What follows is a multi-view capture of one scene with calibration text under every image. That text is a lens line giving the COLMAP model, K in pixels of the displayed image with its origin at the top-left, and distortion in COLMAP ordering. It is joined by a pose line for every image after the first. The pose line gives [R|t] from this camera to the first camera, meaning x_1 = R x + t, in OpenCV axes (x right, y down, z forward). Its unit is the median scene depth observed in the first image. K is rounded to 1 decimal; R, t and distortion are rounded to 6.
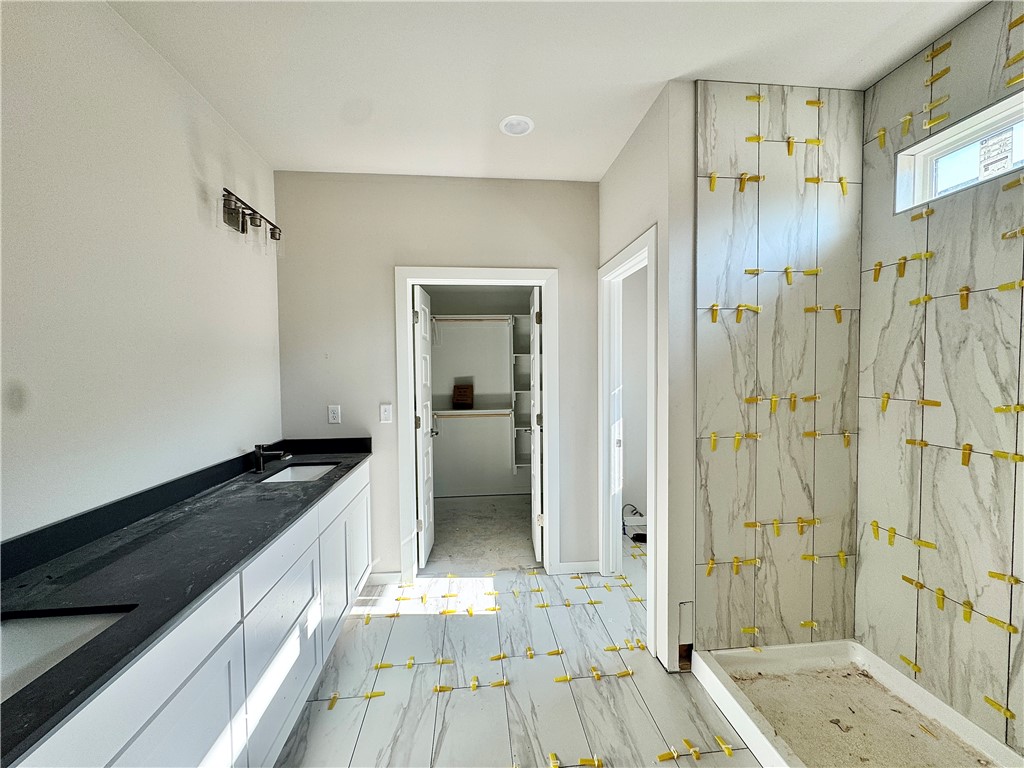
lens RADIAL K [[410.0, 0, 510.0], [0, 410.0, 385.3], [0, 0, 1]] dist [-0.003103, 0.000936]
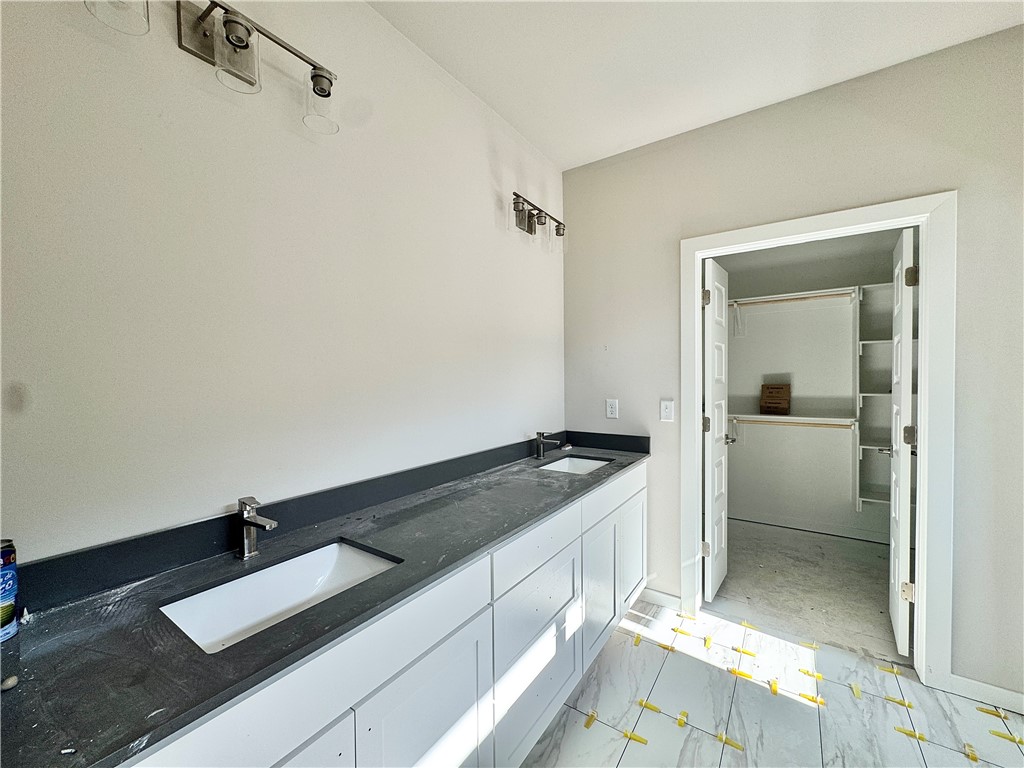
lens RADIAL K [[410.0, 0, 512.2], [0, 410.0, 384.7], [0, 0, 1]] dist [-0.003103, 0.000936]
pose [[0.767185, 0.017057, -0.641199, 0.004186], [-0.022692, 0.999742, -0.000556, 0.022736], [0.641024, 0.014977, 0.767375, 0.129367]]
